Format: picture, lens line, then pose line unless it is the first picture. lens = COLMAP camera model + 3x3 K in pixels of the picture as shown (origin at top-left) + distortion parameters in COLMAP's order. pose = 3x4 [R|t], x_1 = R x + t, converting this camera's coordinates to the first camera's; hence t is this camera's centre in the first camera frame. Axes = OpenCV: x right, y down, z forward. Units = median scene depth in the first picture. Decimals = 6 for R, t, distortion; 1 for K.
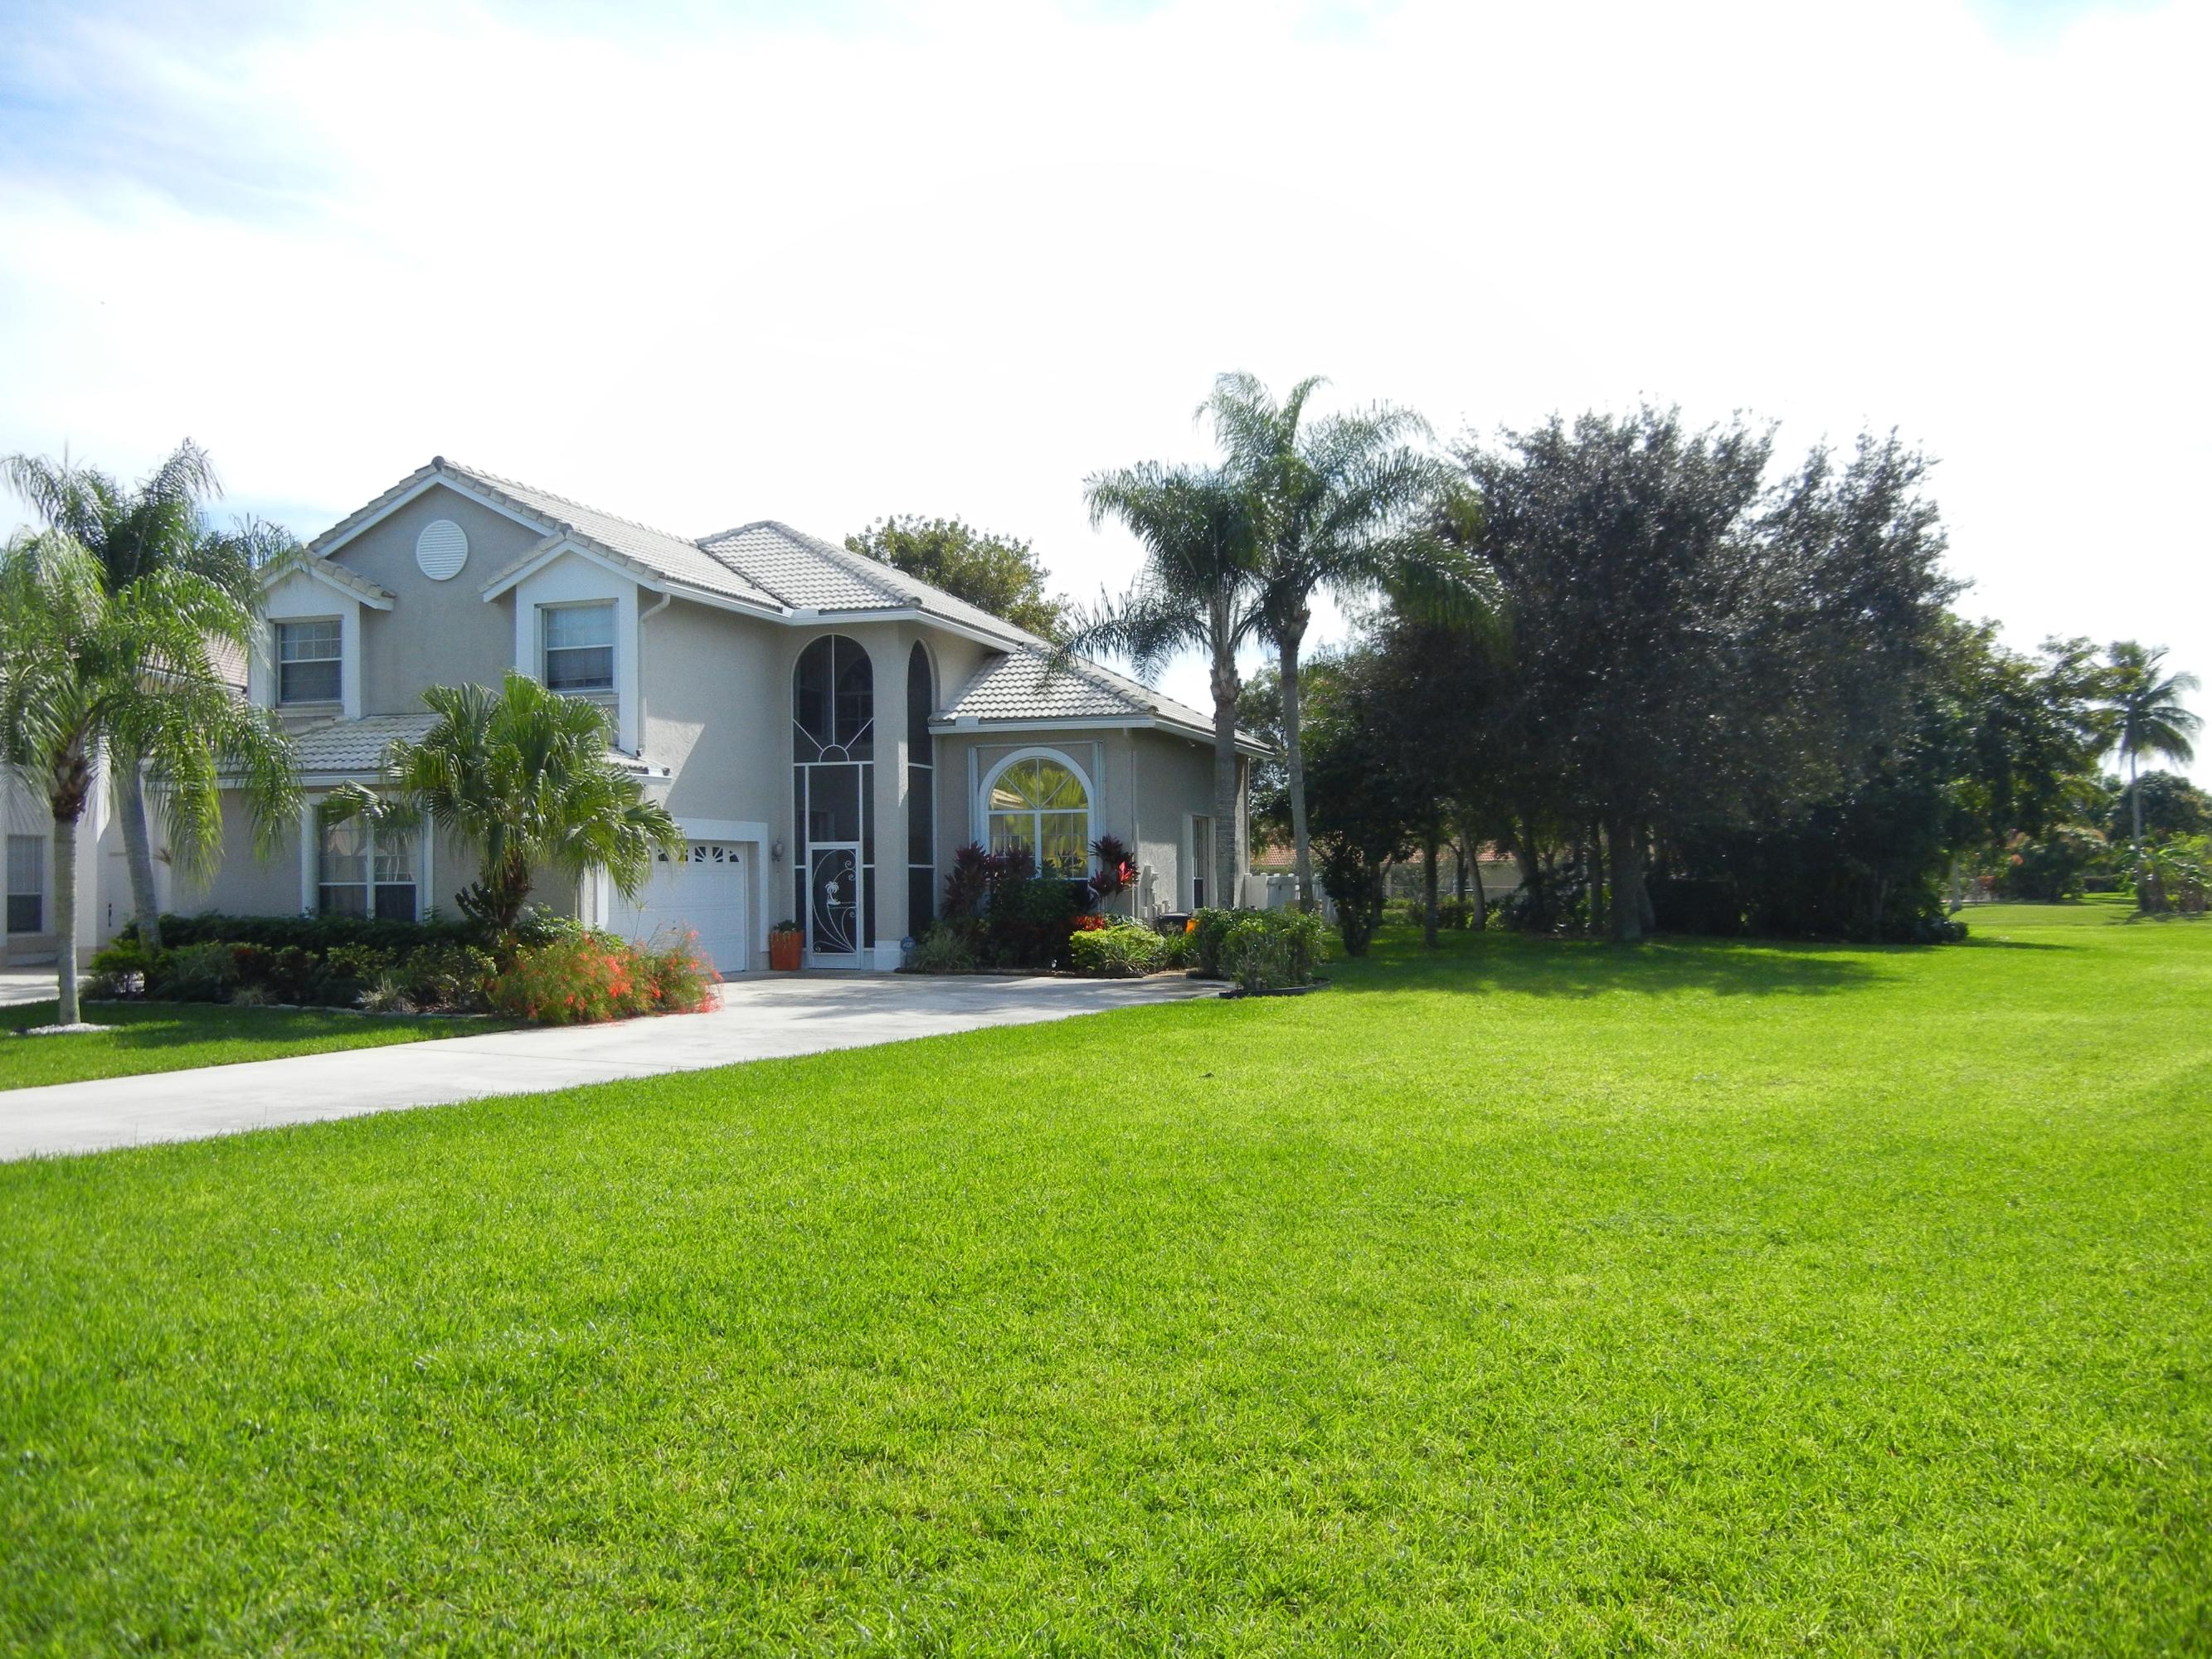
lens RADIAL K [[2186.1, 0, 1105.8], [0, 2186.1, 828.0], [0, 0, 1]] dist [-0.051345, 0.000000]
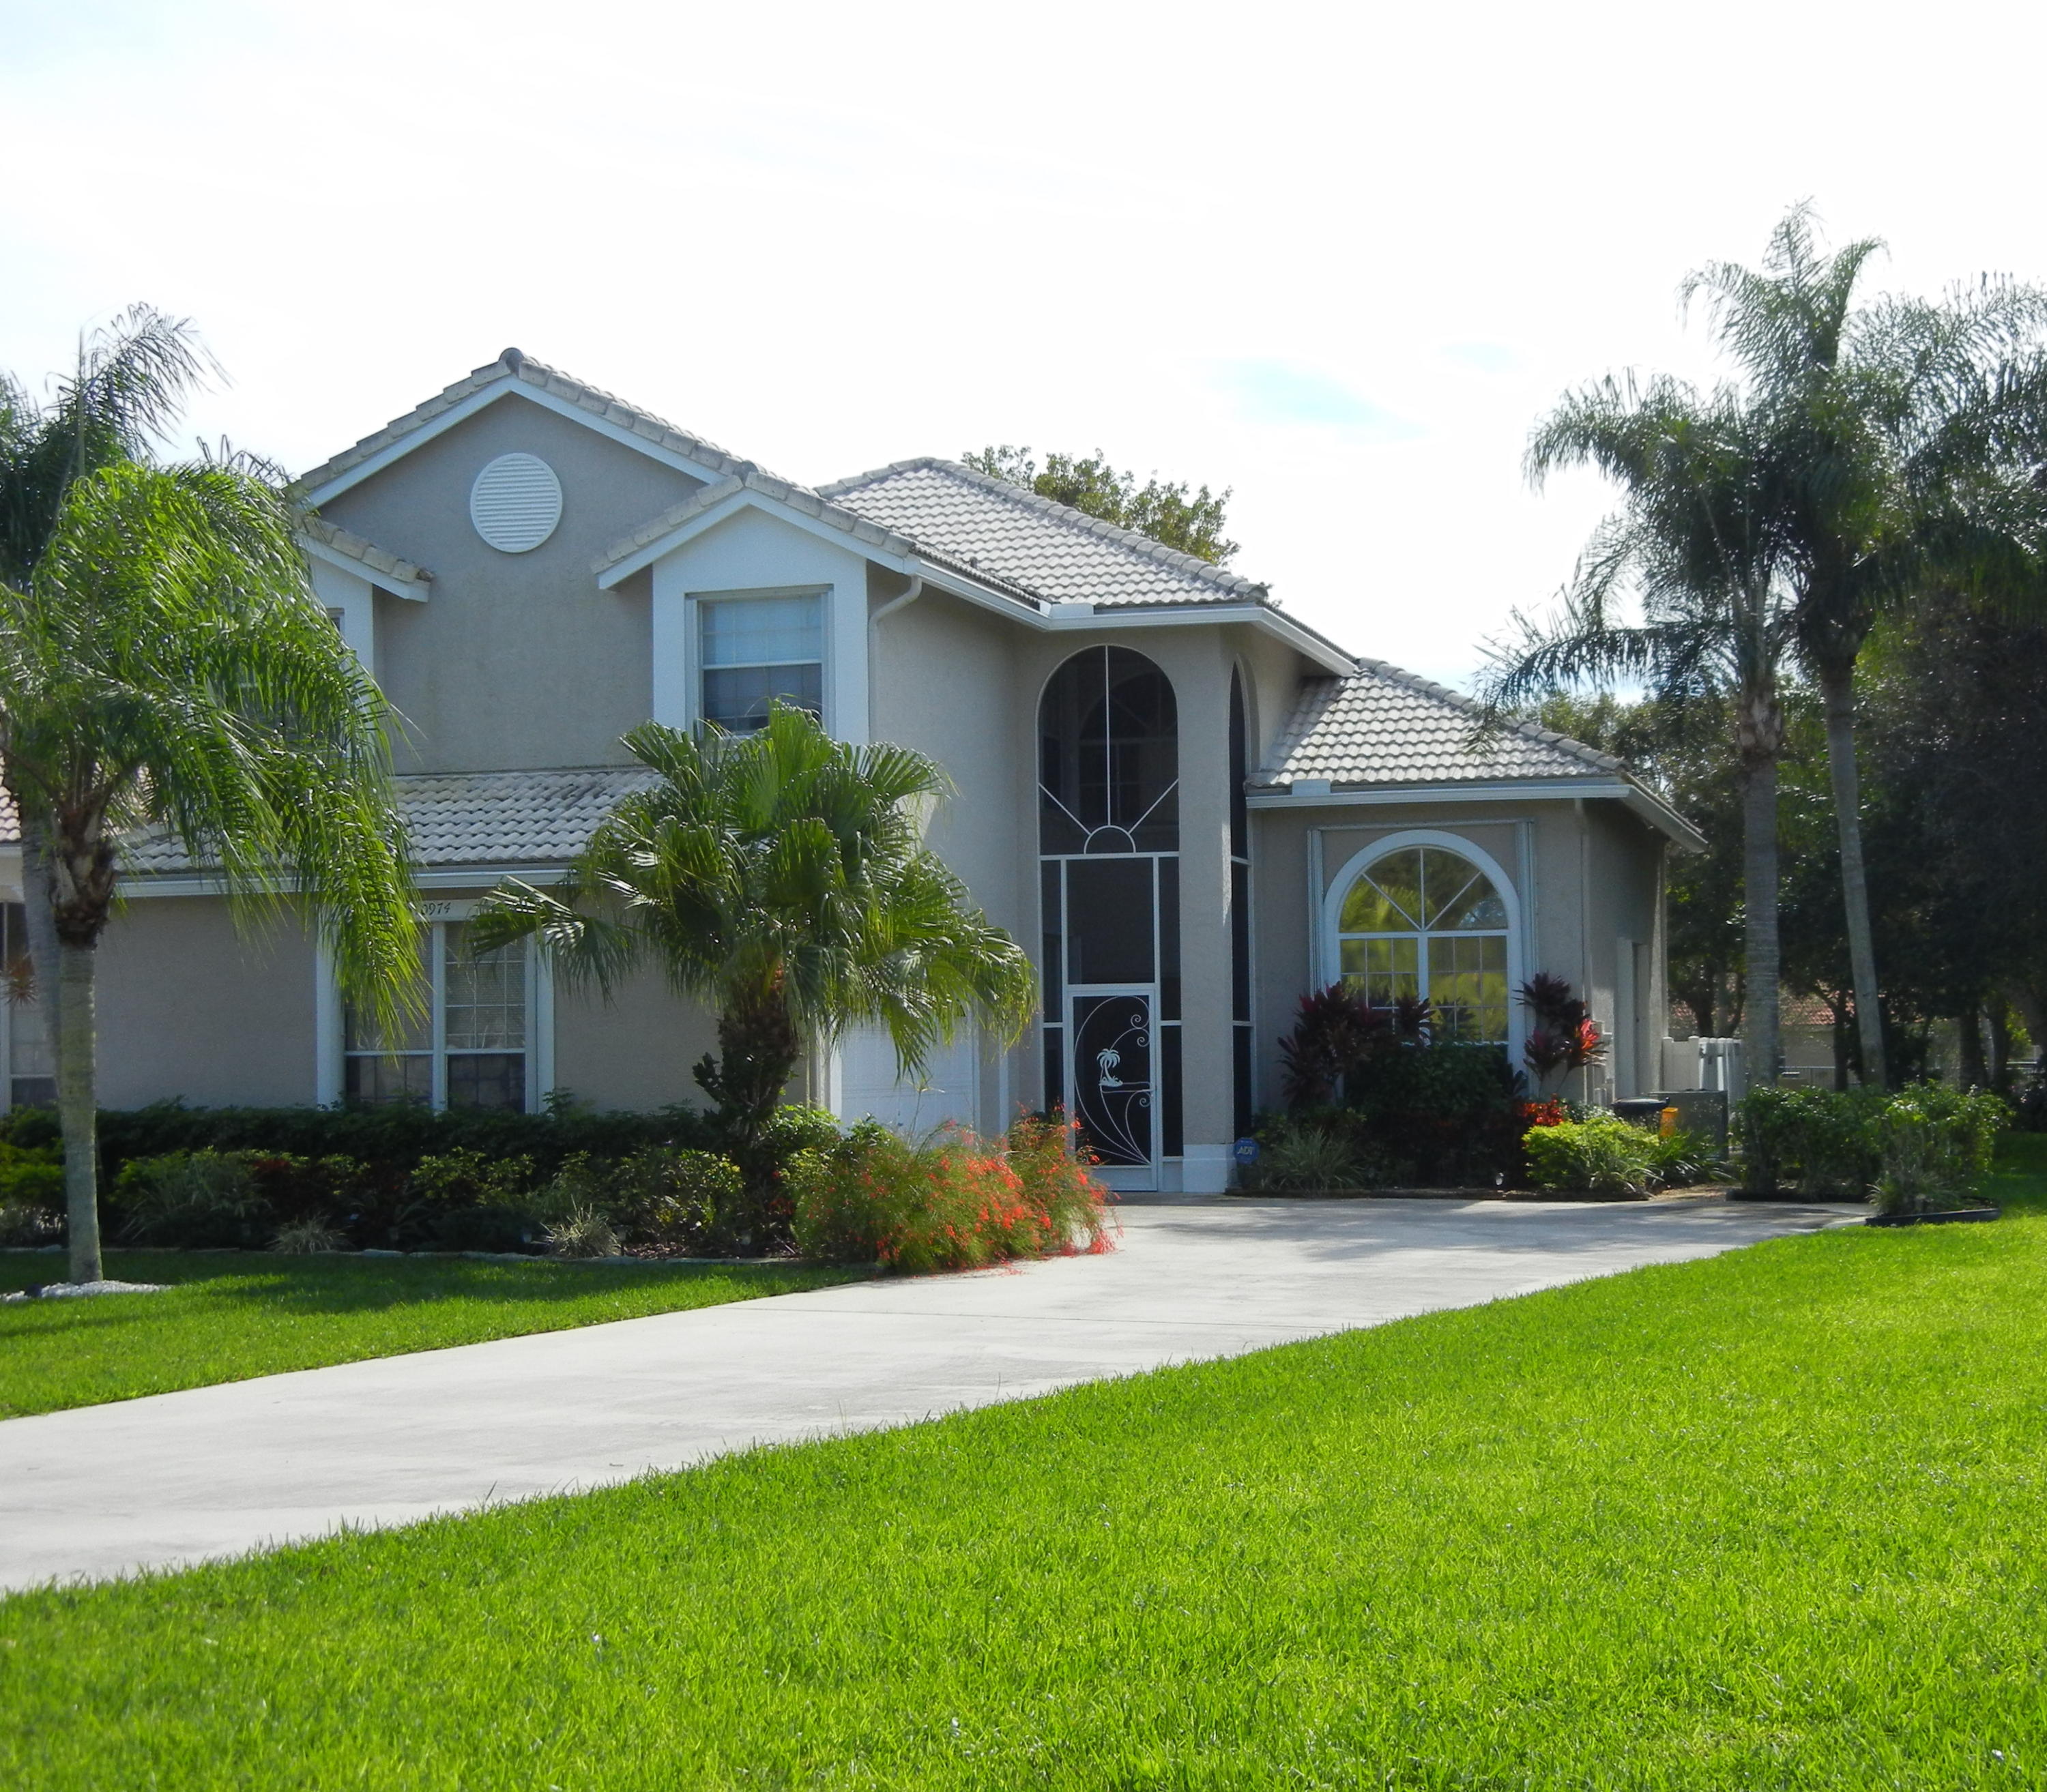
lens RADIAL K [[3795.8, 0, 1023.5], [0, 3795.8, 896.9], [0, 0, 1]] dist [0.012010, 0.000000]
pose [[0.997474, -0.001066, 0.071023, -0.237703], [0.002688, 0.999738, -0.022750, 0.006503], [-0.070980, 0.022883, 0.997215, -0.063912]]
